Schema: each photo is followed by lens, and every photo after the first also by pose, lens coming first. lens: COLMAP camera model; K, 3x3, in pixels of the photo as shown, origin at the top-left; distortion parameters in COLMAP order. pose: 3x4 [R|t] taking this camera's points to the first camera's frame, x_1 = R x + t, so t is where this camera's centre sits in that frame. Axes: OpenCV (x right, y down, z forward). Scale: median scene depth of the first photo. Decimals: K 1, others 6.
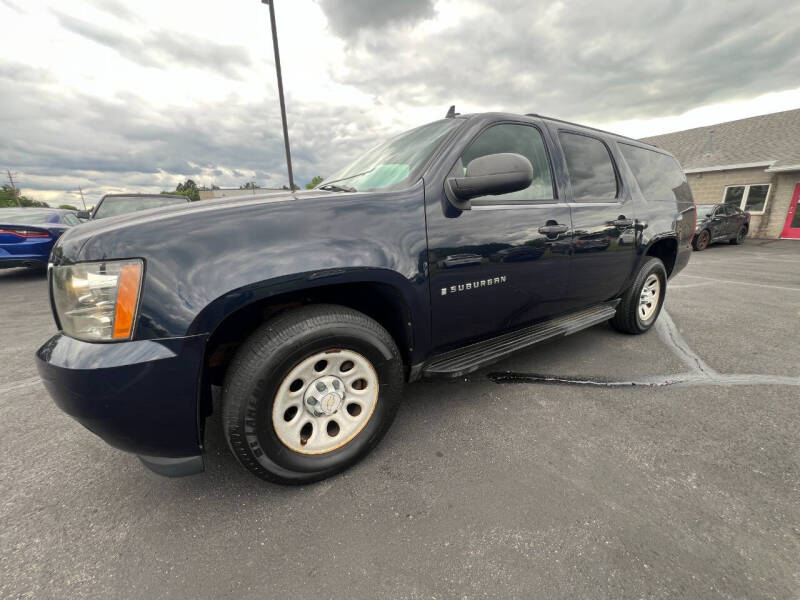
lens RADIAL K [[325.3, 0, 401.9], [0, 325.3, 310.1], [0, 0, 1]] dist [0.001574, -0.000363]
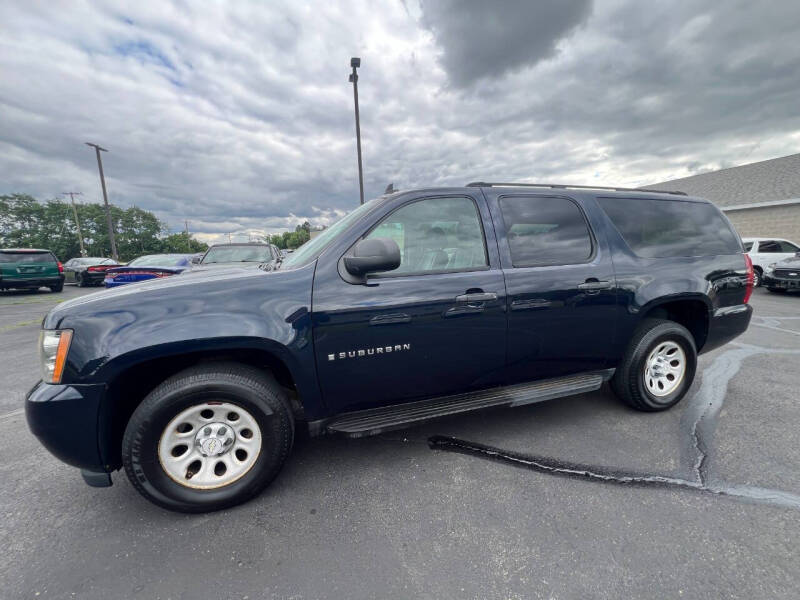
lens RADIAL K [[325.3, 0, 400.8], [0, 325.3, 306.6], [0, 0, 1]] dist [0.001574, -0.000363]
pose [[0.958896, 0.038155, -0.281182, 0.711118], [-0.068536, 0.992723, -0.099016, -0.144996], [0.275358, 0.114217, 0.954533, -0.013610]]
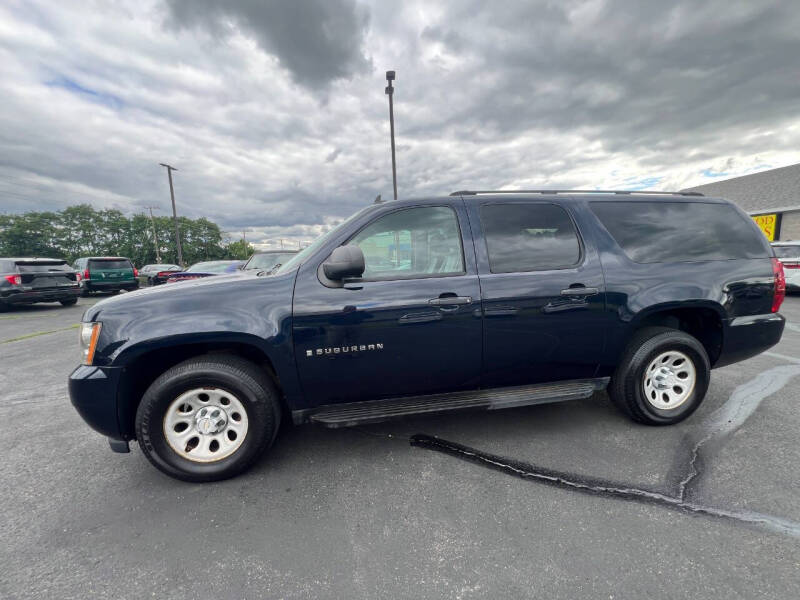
lens RADIAL K [[325.3, 0, 398.8], [0, 325.3, 307.2], [0, 0, 1]] dist [0.001574, -0.000363]
pose [[0.910702, 0.047907, -0.410276, 1.008620], [-0.098164, 0.989897, -0.102310, -0.146803], [0.401230, 0.133448, 0.906204, -0.007318]]
